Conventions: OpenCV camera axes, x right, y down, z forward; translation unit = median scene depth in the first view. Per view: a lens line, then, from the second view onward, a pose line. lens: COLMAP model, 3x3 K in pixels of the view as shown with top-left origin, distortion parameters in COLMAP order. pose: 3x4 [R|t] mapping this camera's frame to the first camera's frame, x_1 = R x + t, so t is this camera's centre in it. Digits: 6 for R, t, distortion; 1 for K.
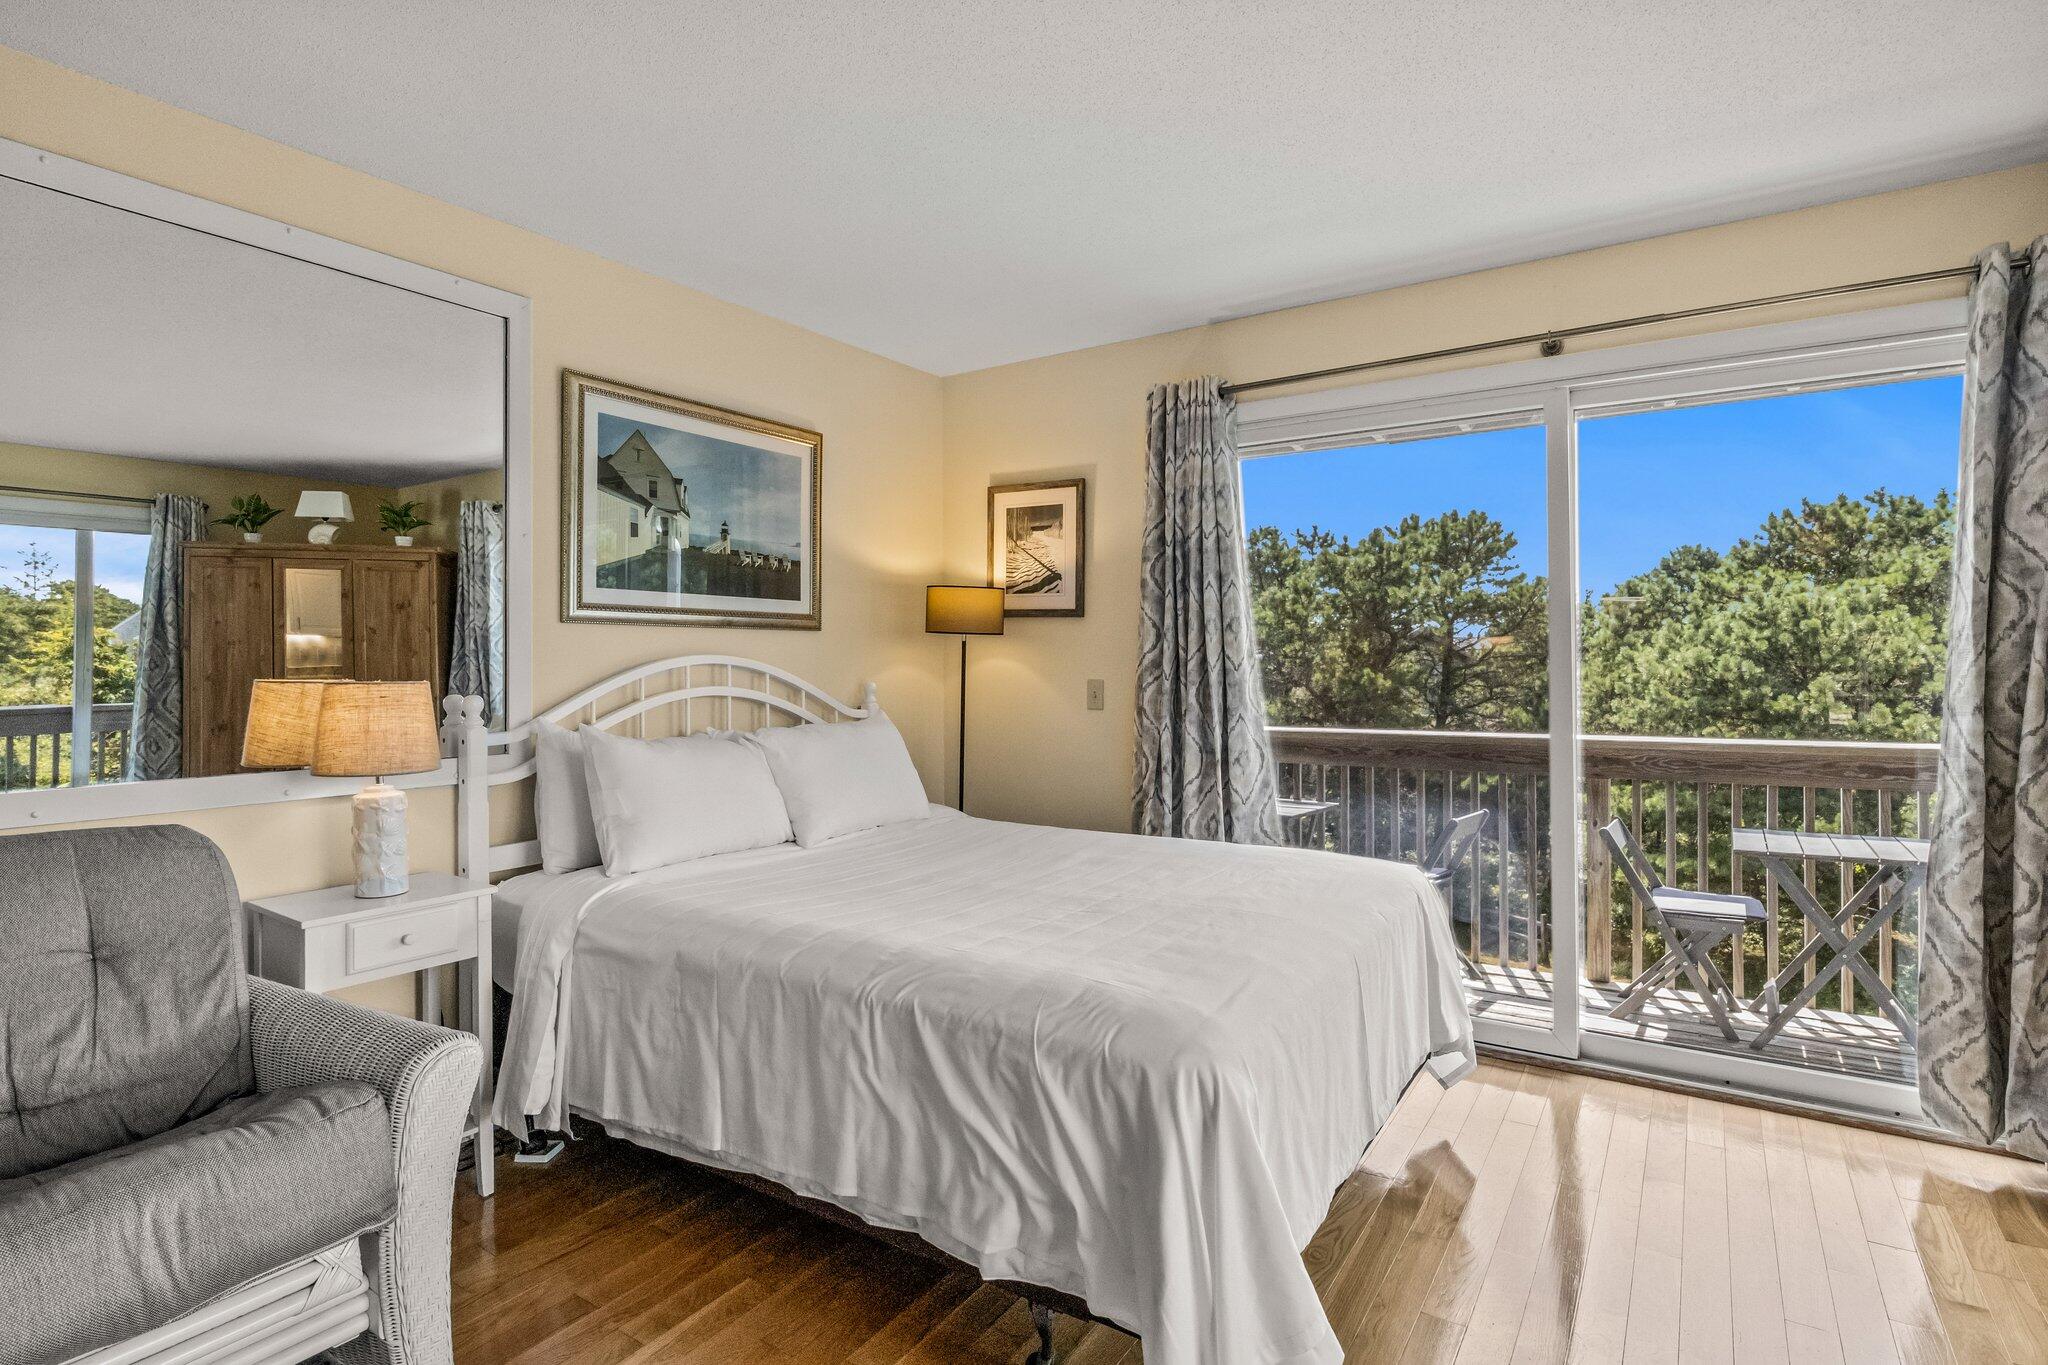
lens RADIAL K [[1035.5, 0, 1020.7], [0, 1035.5, 650.5], [0, 0, 1]] dist [-0.016518, -0.000253]
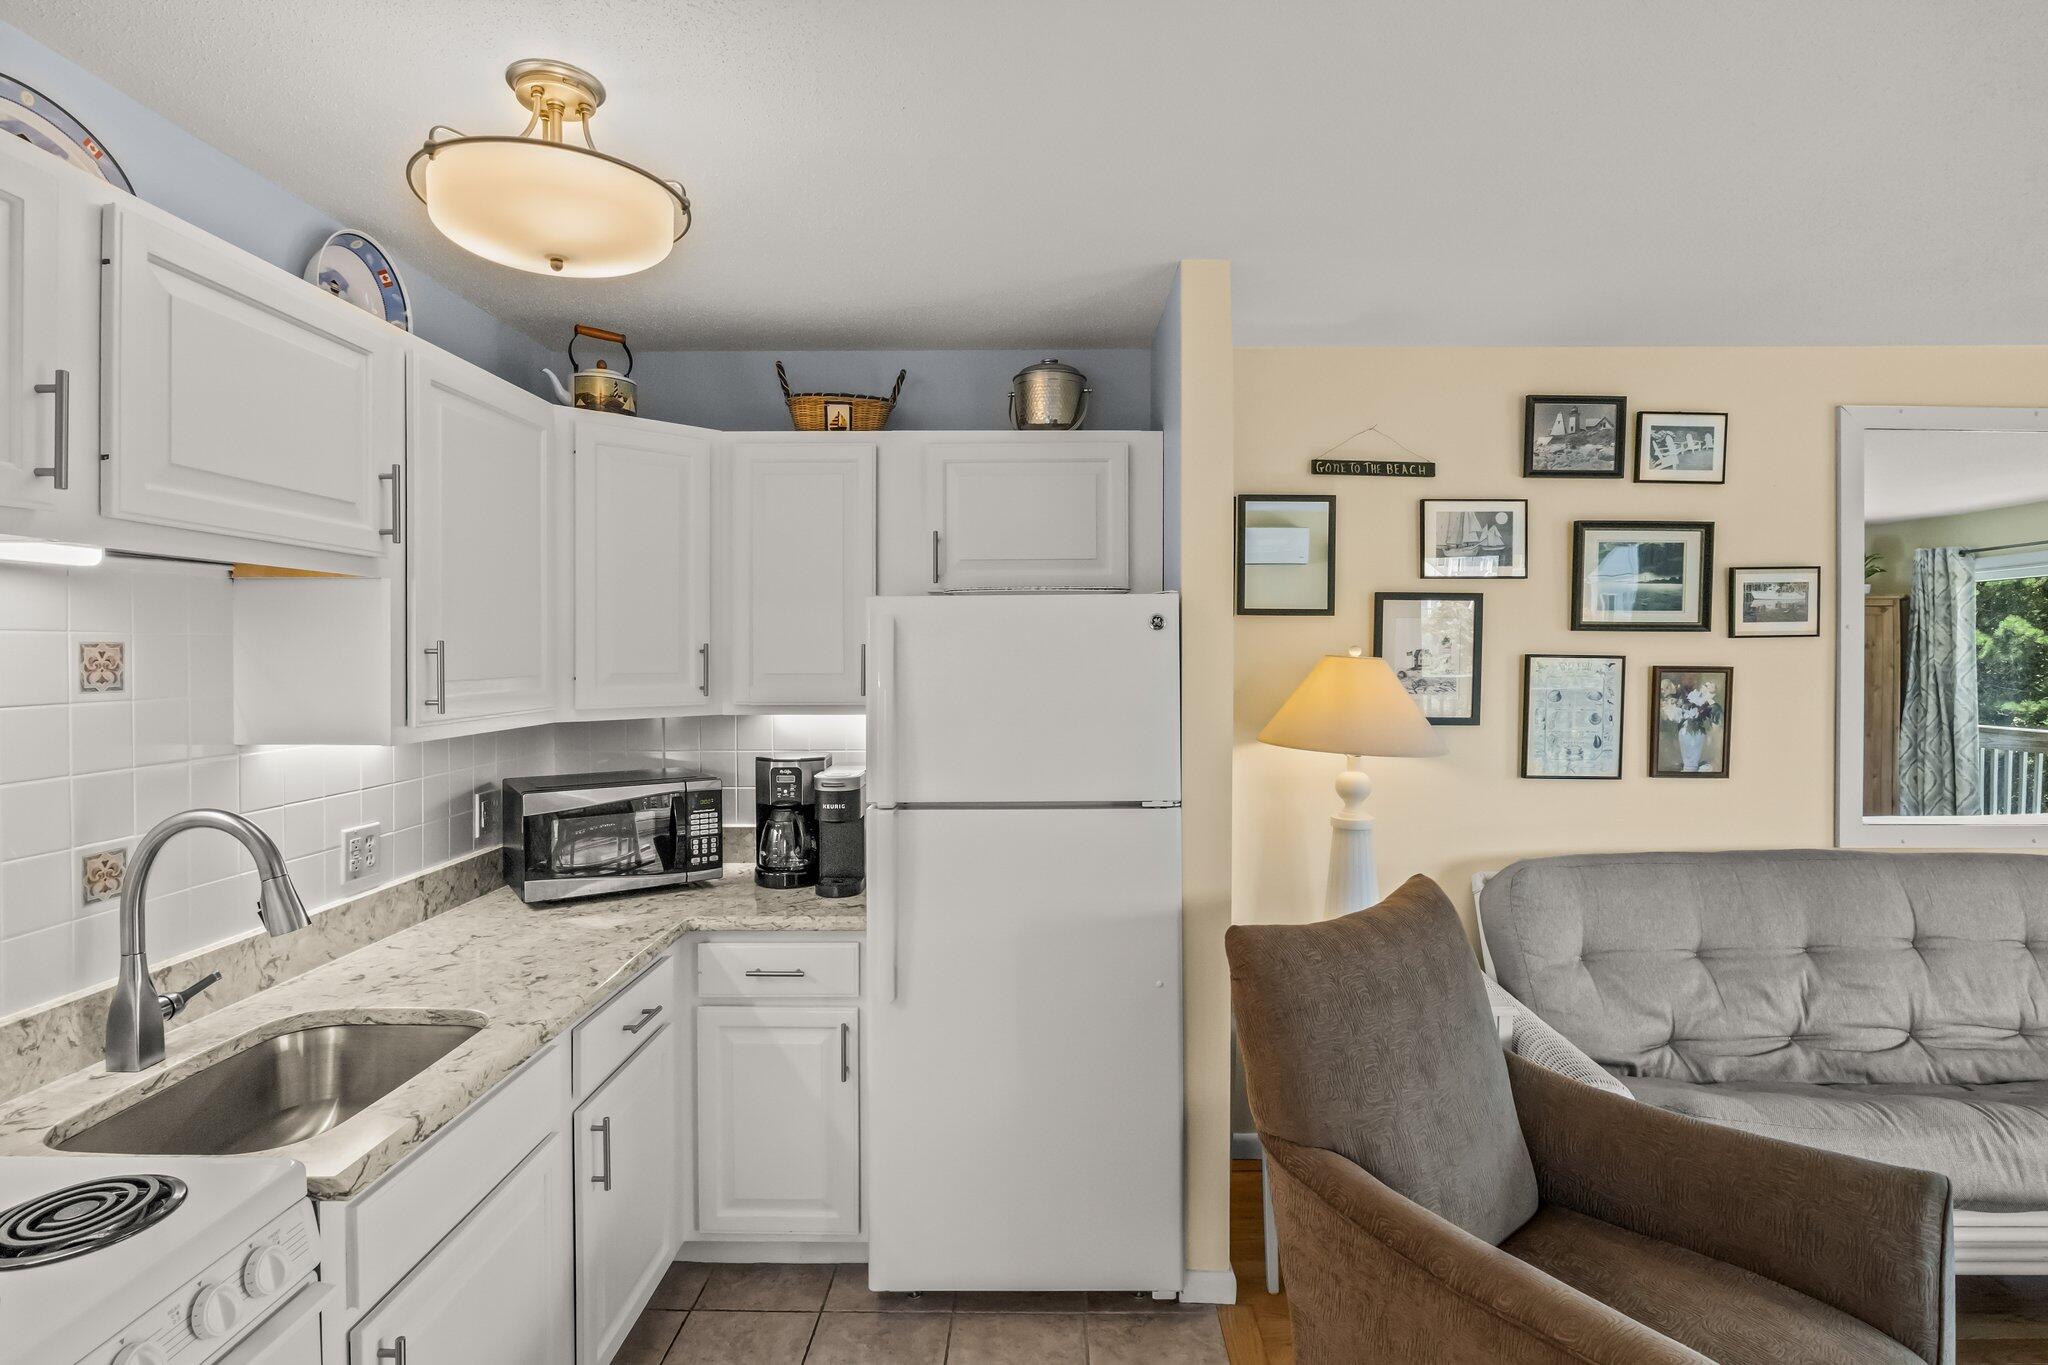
lens RADIAL K [[1028.3, 0, 1052.6], [0, 1028.3, 660.0], [0, 0, 1]] dist [-0.013510, -0.001207]
pose [[0.546375, 0.008288, -0.837500, -0.207547], [0.004219, 0.999911, 0.012647, -0.064927], [0.837530, -0.010444, 0.546291, -0.543122]]
